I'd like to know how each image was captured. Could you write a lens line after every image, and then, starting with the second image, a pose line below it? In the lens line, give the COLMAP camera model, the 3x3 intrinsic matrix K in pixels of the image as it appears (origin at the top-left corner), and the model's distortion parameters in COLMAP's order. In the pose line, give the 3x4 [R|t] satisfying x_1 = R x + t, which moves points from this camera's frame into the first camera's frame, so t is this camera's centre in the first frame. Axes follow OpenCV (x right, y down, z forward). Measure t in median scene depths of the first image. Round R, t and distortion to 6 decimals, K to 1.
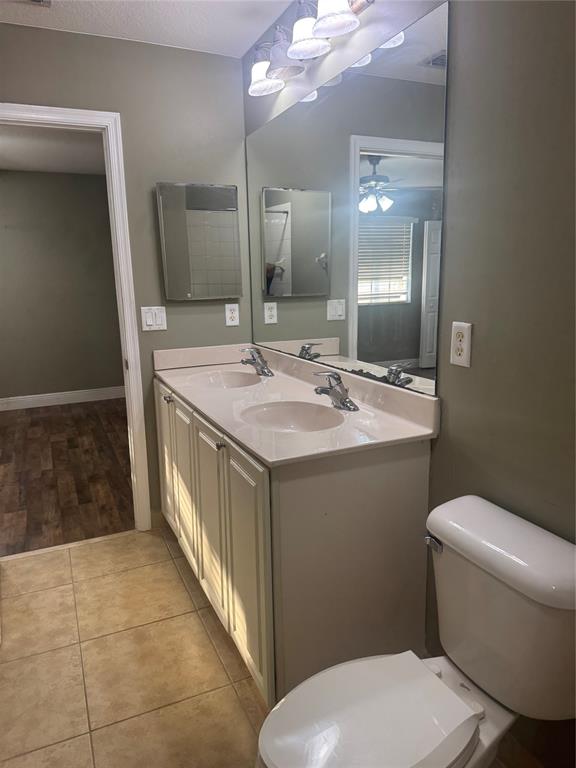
lens RADIAL K [[529.9, 0, 282.2], [0, 529.9, 382.3], [0, 0, 1]] dist [0.041674, -0.020847]
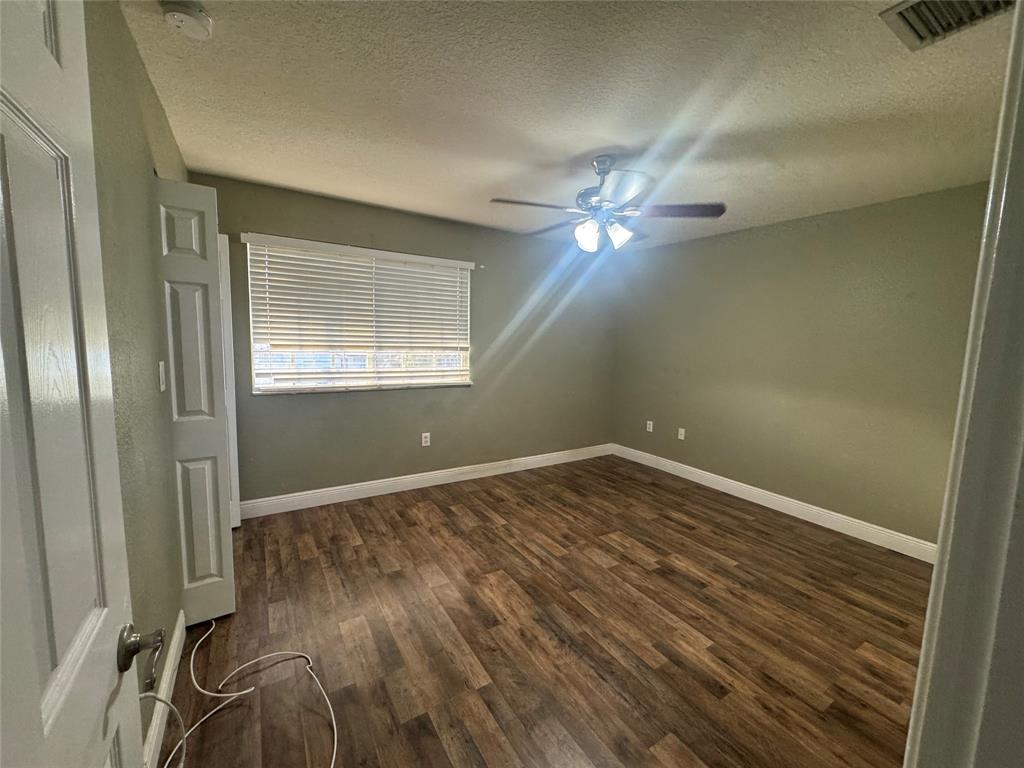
lens RADIAL K [[408.6, 0, 508.7], [0, 408.6, 384.0], [0, 0, 1]] dist [-0.003976, -0.000619]
pose [[0.990549, 0.031311, 0.133535, -0.903173], [-0.020667, 0.996552, -0.080357, -0.070670], [-0.135591, 0.076838, 0.987781, 0.366274]]
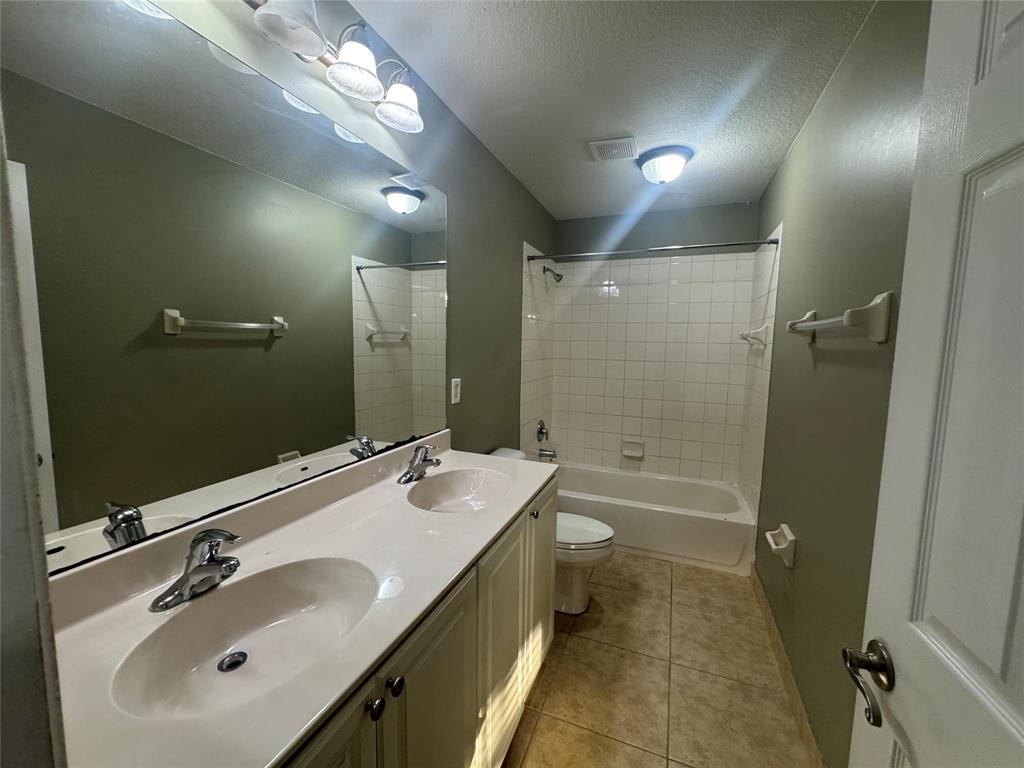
lens RADIAL K [[408.6, 0, 513.6], [0, 408.6, 386.8], [0, 0, 1]] dist [-0.003976, -0.000619]
pose [[-0.696310, -0.063362, 0.714939, -0.284828], [0.143997, 0.963511, 0.225637, -0.135115], [-0.703149, 0.260062, -0.661778, 0.655067]]
